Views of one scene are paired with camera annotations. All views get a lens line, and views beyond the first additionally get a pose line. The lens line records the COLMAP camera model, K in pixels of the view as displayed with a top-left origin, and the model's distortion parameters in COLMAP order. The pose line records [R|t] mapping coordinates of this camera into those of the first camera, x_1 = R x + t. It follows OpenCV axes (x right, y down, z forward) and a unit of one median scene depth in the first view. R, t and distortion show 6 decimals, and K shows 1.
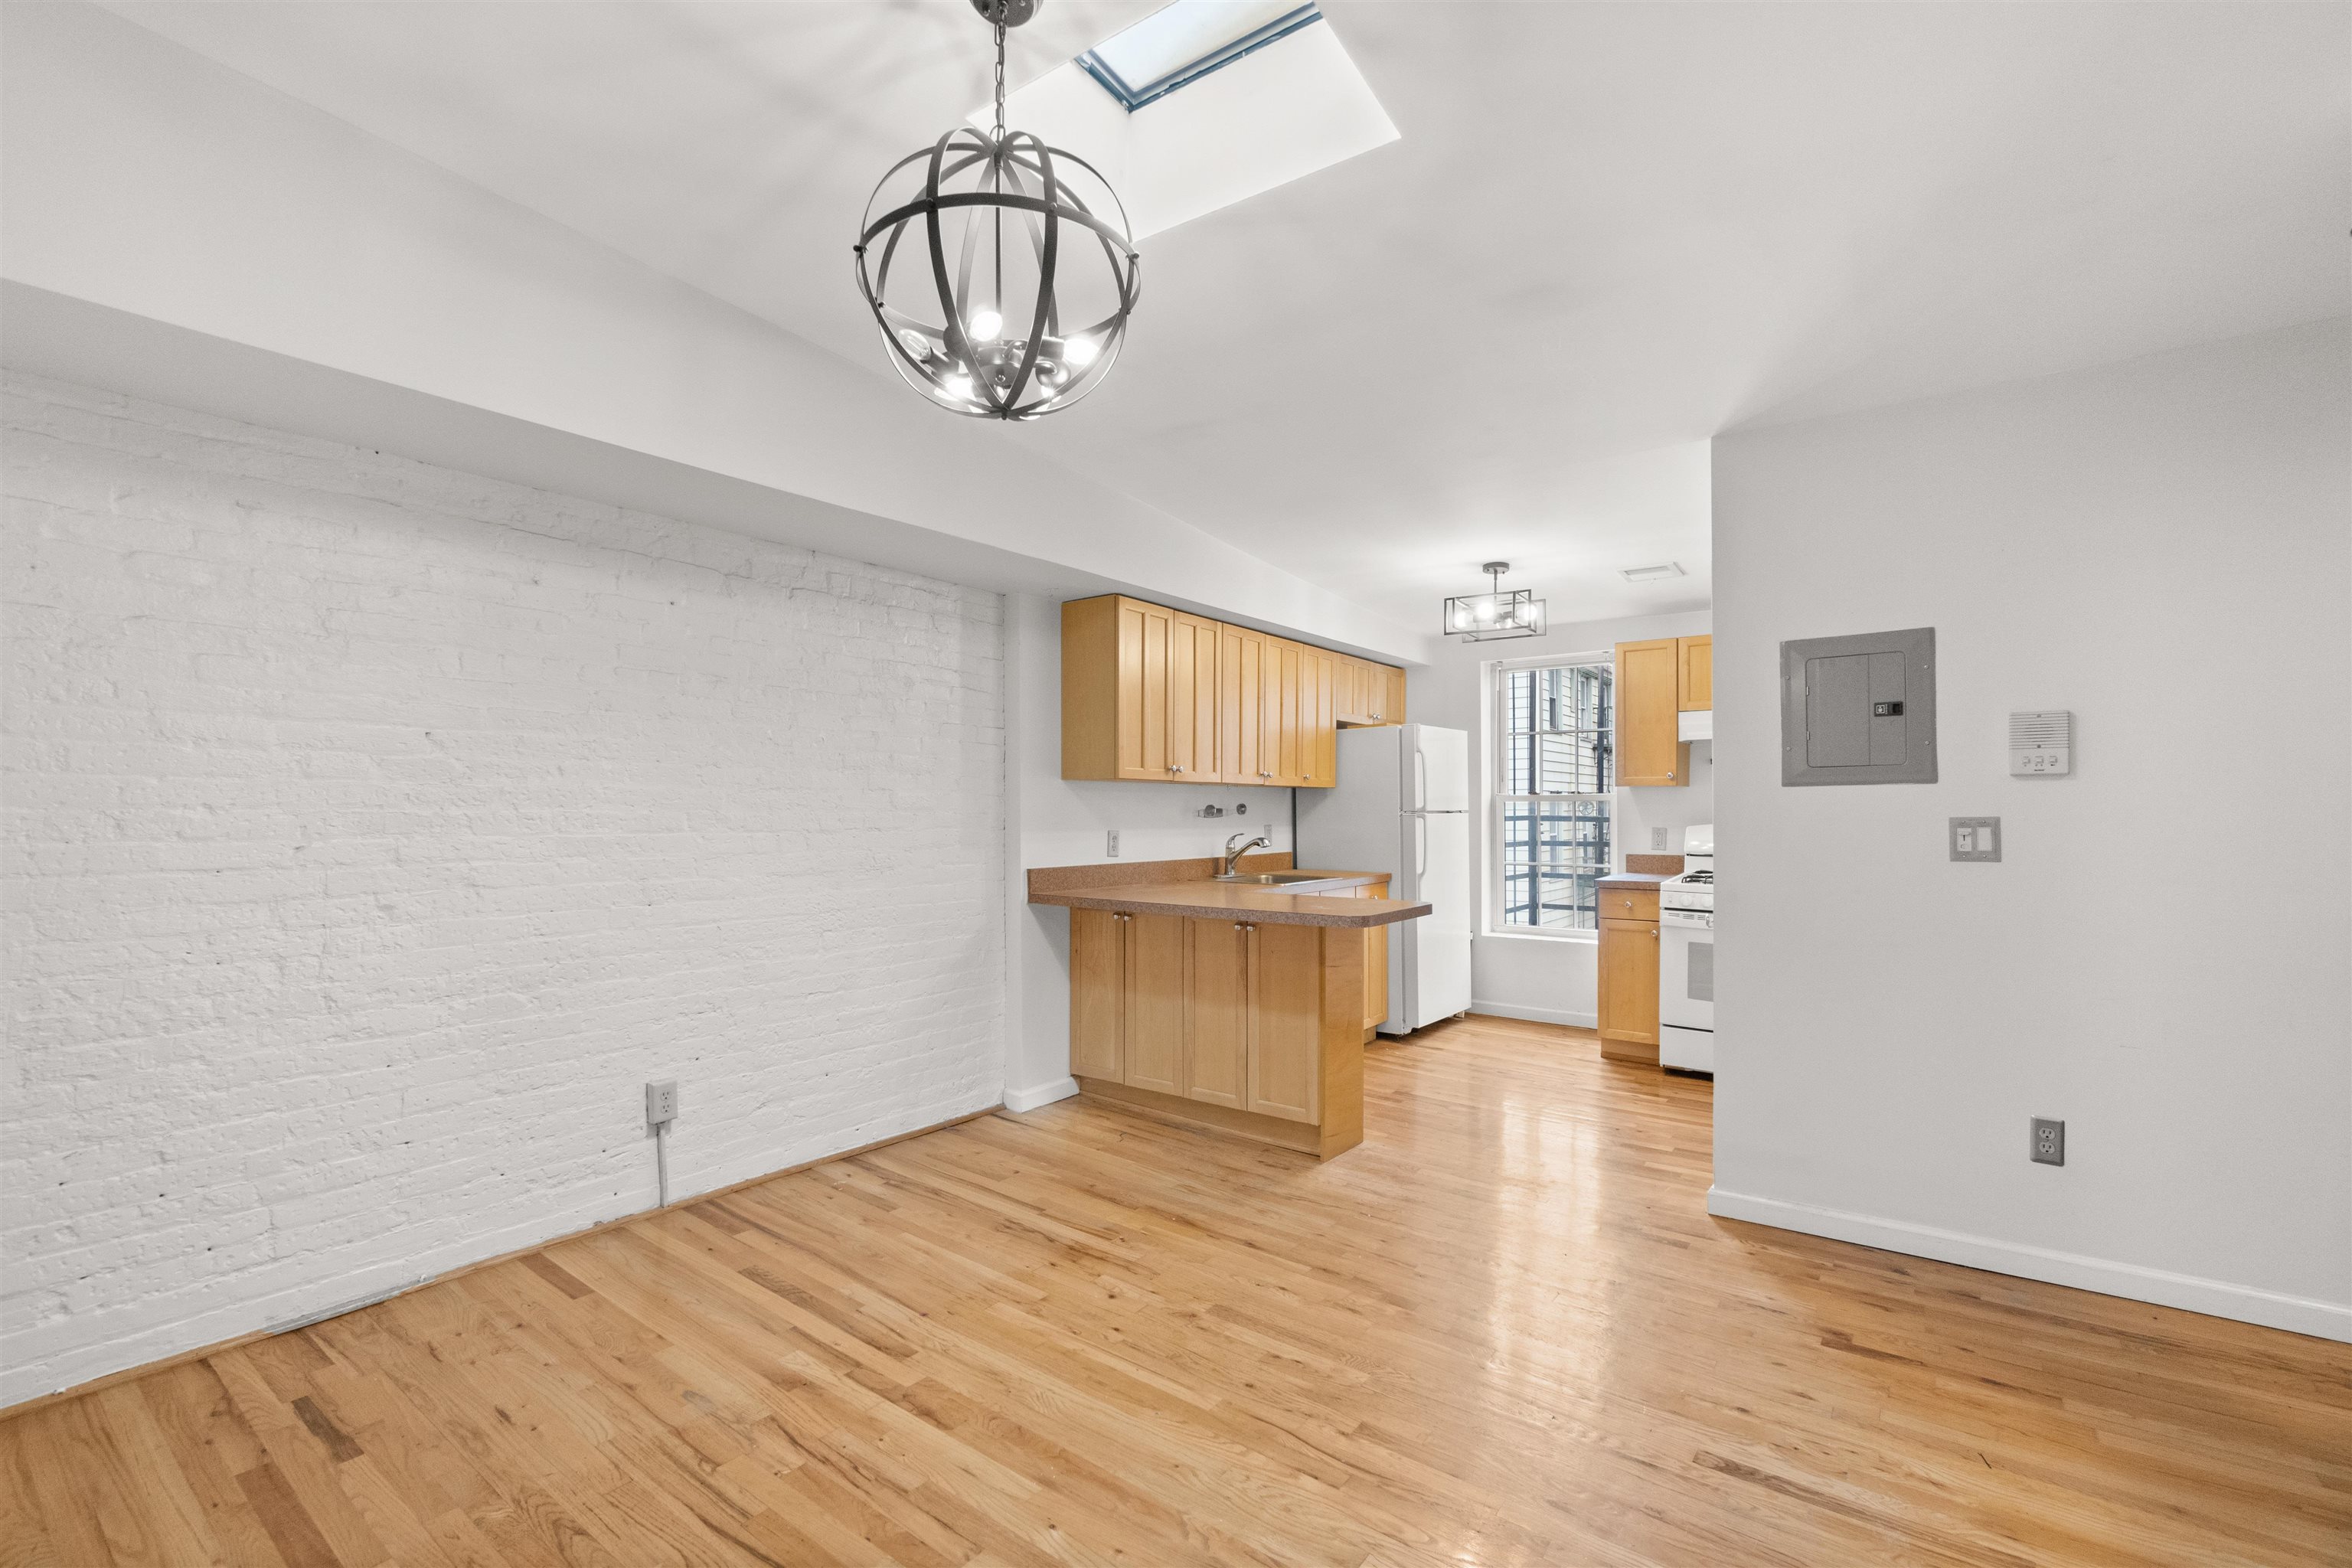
lens RADIAL K [[1030.0, 0, 1180.2], [0, 1030.0, 808.0], [0, 0, 1]] dist [0.000342, 0.000338]
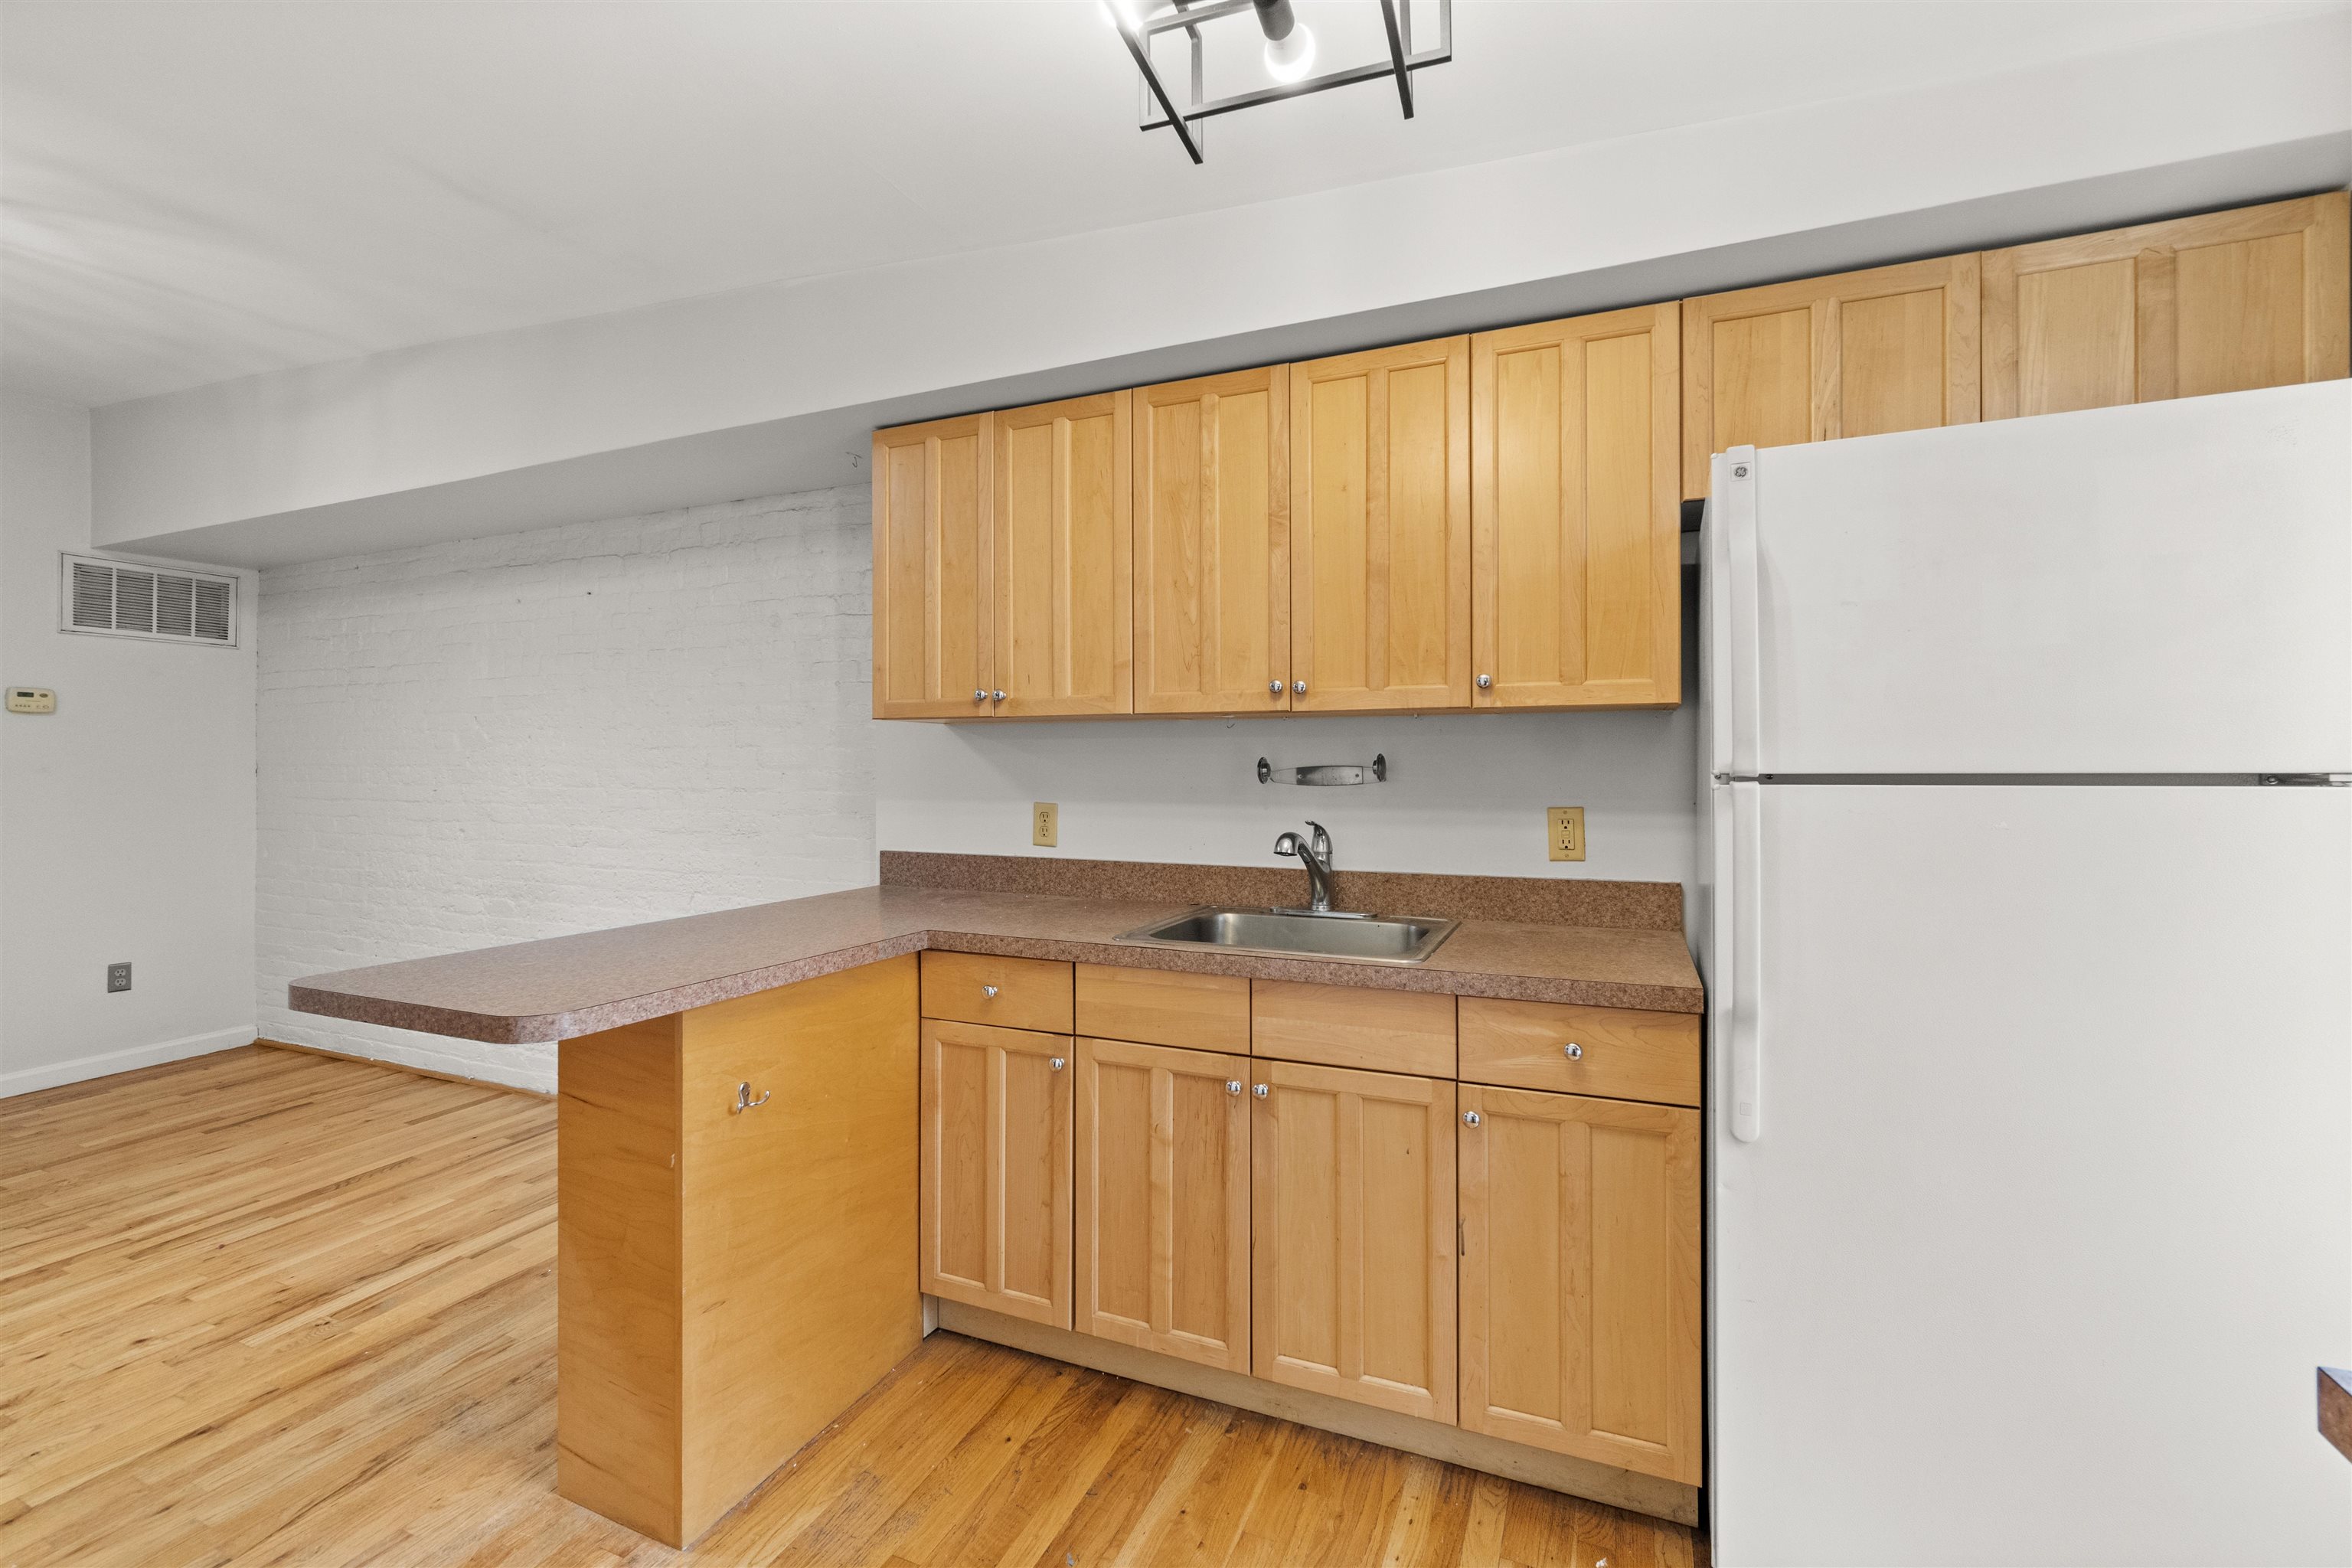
lens RADIAL K [[1026.5, 0, 1176.3], [0, 1026.5, 762.7], [0, 0, 1]] dist [-0.001516, -0.000688]
pose [[0.222896, -0.004958, -0.974830, 0.542310], [0.000104, 0.999987, -0.005062, 0.001339], [0.974842, 0.001027, 0.222893, 0.940929]]
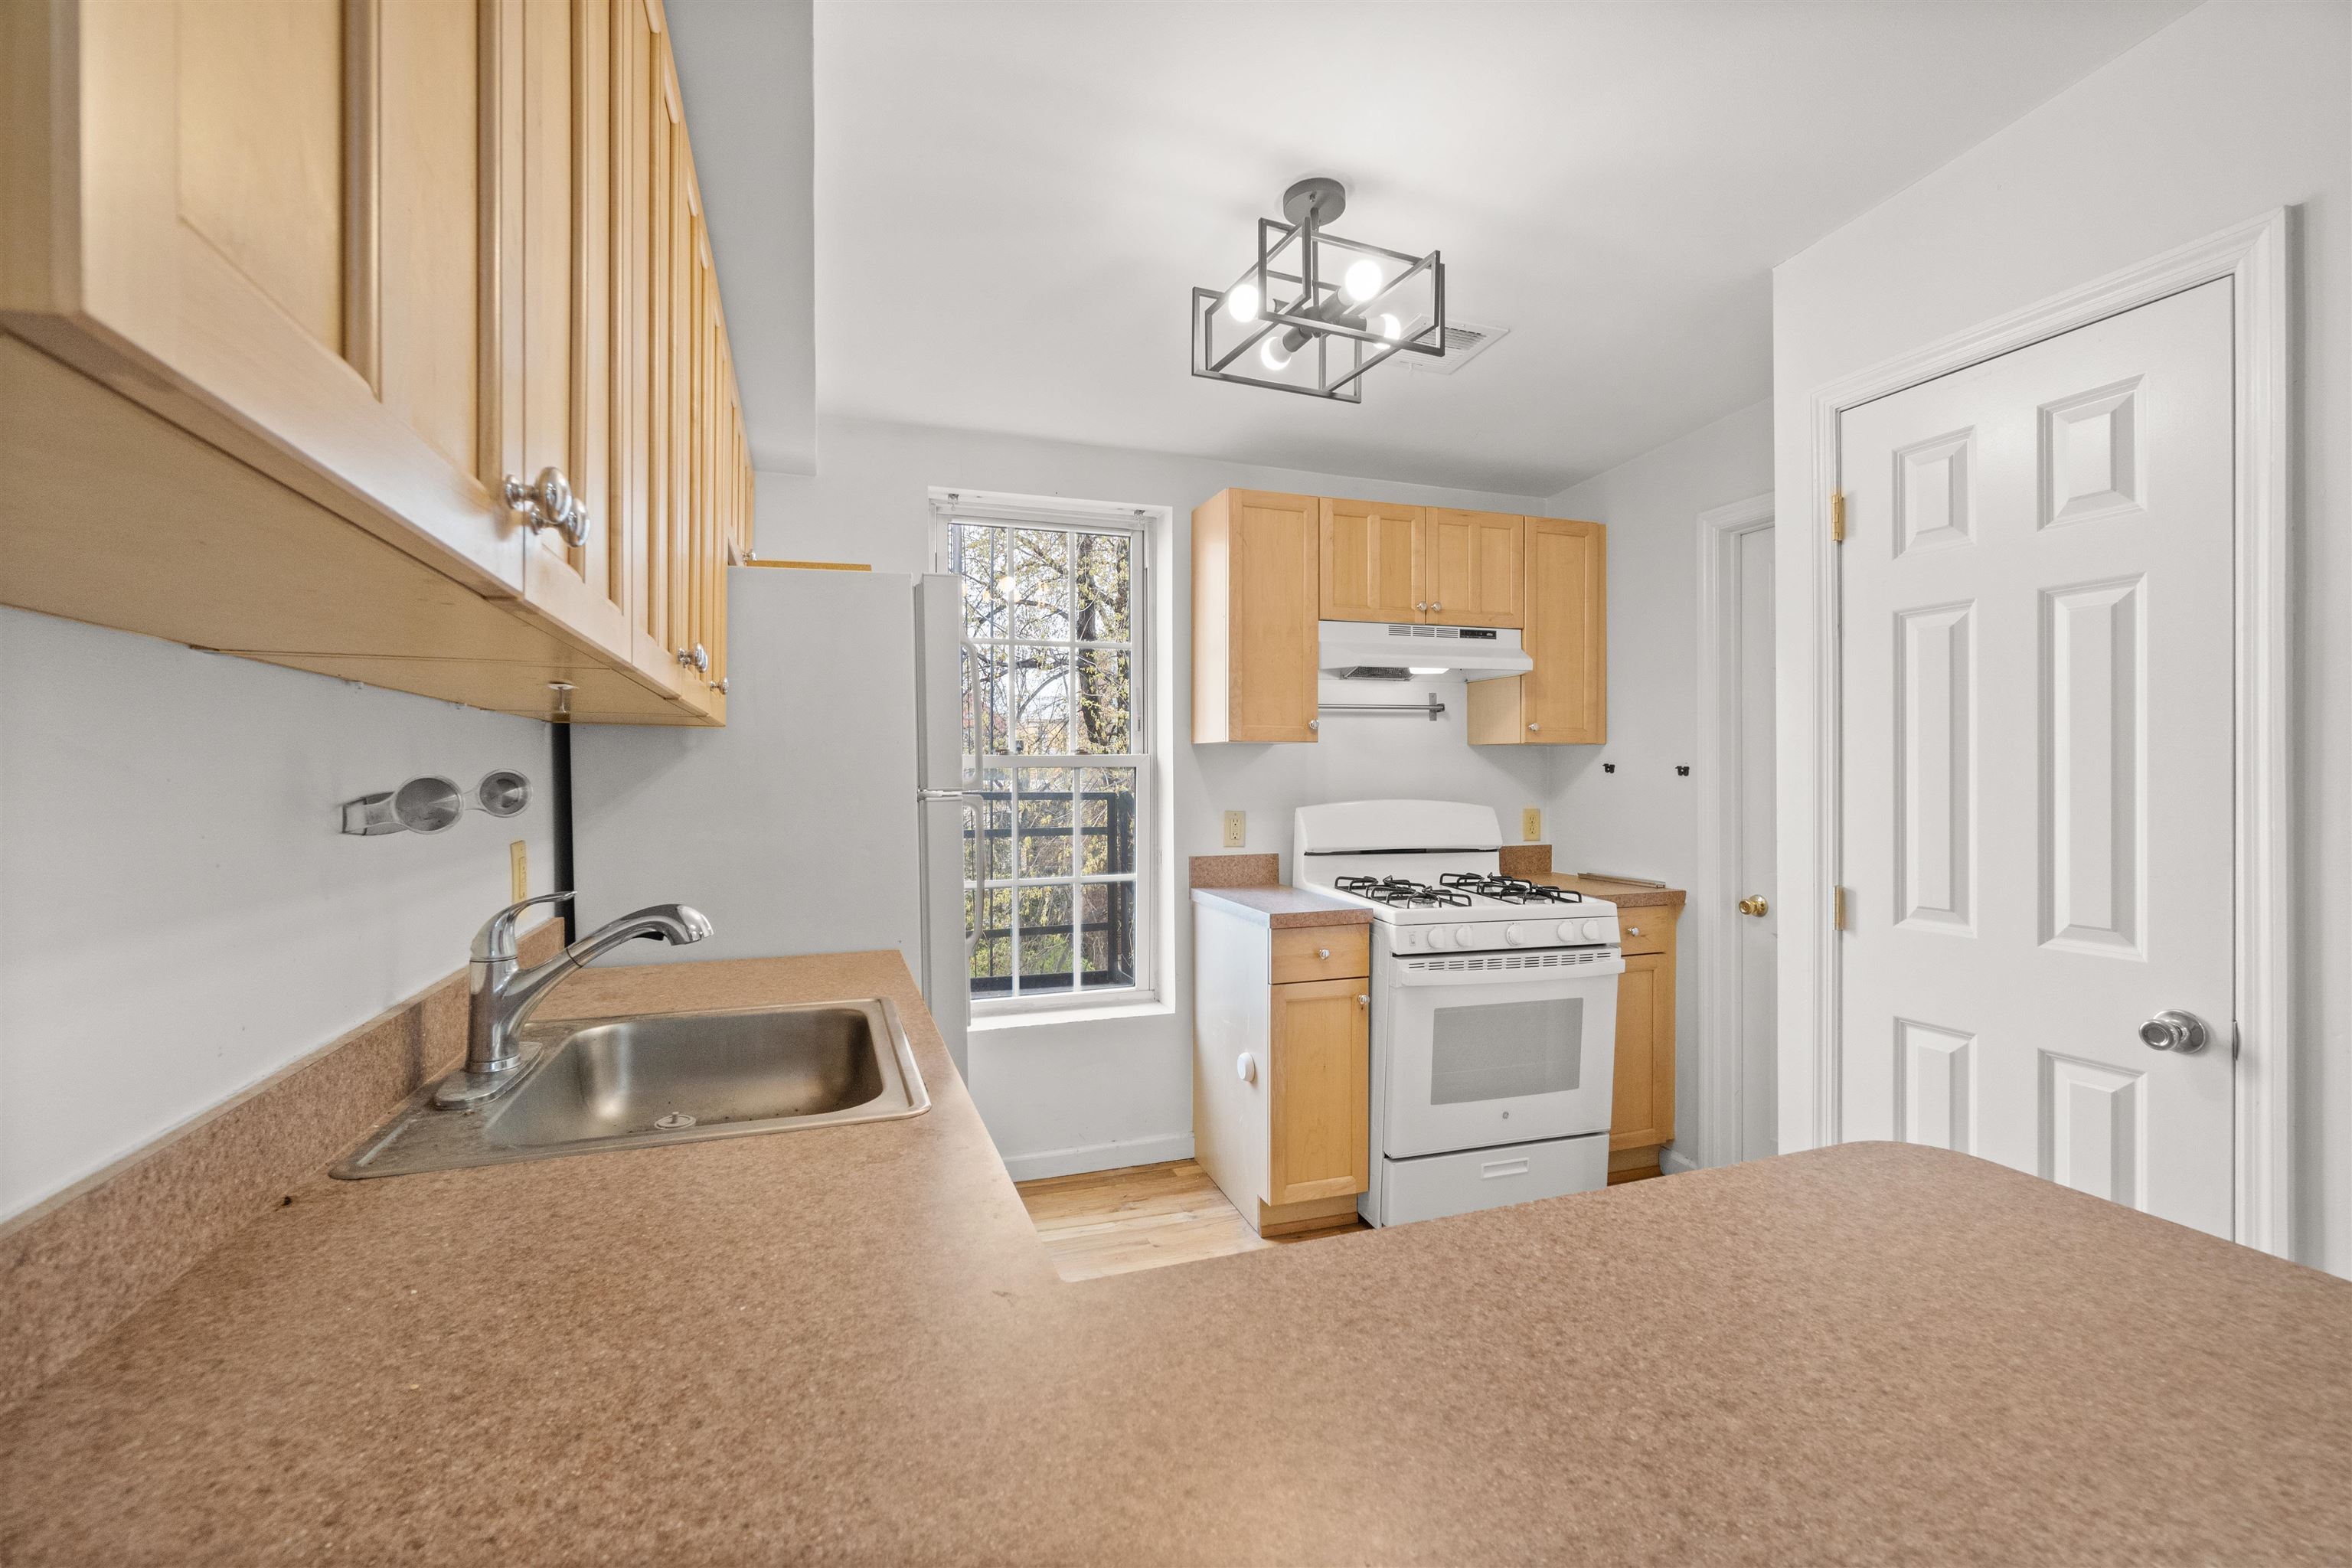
lens RADIAL K [[1011.4, 0, 1176.0], [0, 1011.4, 784.0], [0, 0, 1]] dist [-0.000940, -0.000099]
pose [[0.556384, -0.009018, 0.830876, -0.065714], [0.002786, 0.999956, 0.008988, -0.003224], [-0.830921, -0.002686, 0.556384, 0.832678]]
